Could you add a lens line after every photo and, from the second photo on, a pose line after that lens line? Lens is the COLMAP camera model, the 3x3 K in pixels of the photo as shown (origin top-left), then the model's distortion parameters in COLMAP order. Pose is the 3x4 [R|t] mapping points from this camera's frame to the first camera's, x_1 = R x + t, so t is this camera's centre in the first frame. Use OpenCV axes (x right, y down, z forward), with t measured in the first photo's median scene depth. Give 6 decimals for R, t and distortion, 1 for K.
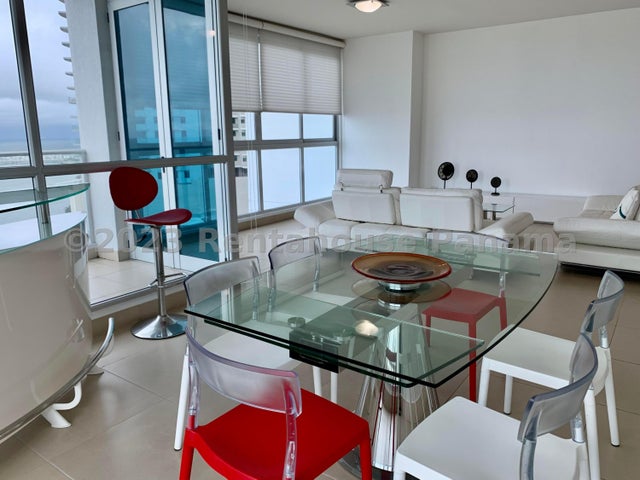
lens RADIAL K [[491.8, 0, 320.3], [0, 491.8, 232.5], [0, 0, 1]] dist [0.008203, -0.007677]
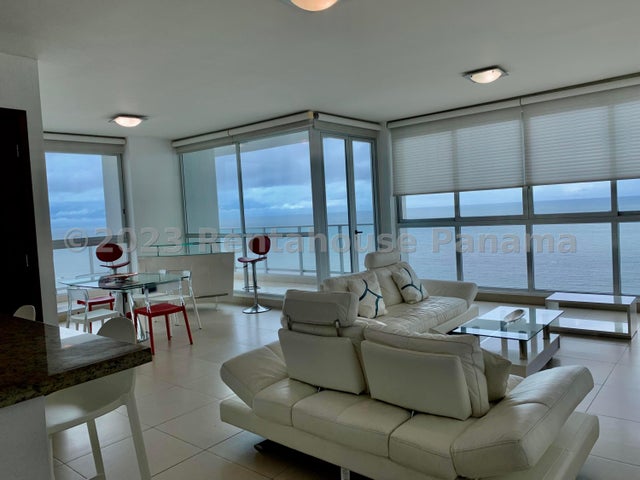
lens RADIAL K [[484.6, 0, 320.0], [0, 484.6, 240.0], [0, 0, 1]] dist [0.002666, -0.007725]
pose [[-0.071730, 0.070238, -0.994948, 0.868617], [-0.147647, 0.985780, 0.080235, -0.157758], [0.986436, 0.152656, -0.060339, 0.674441]]
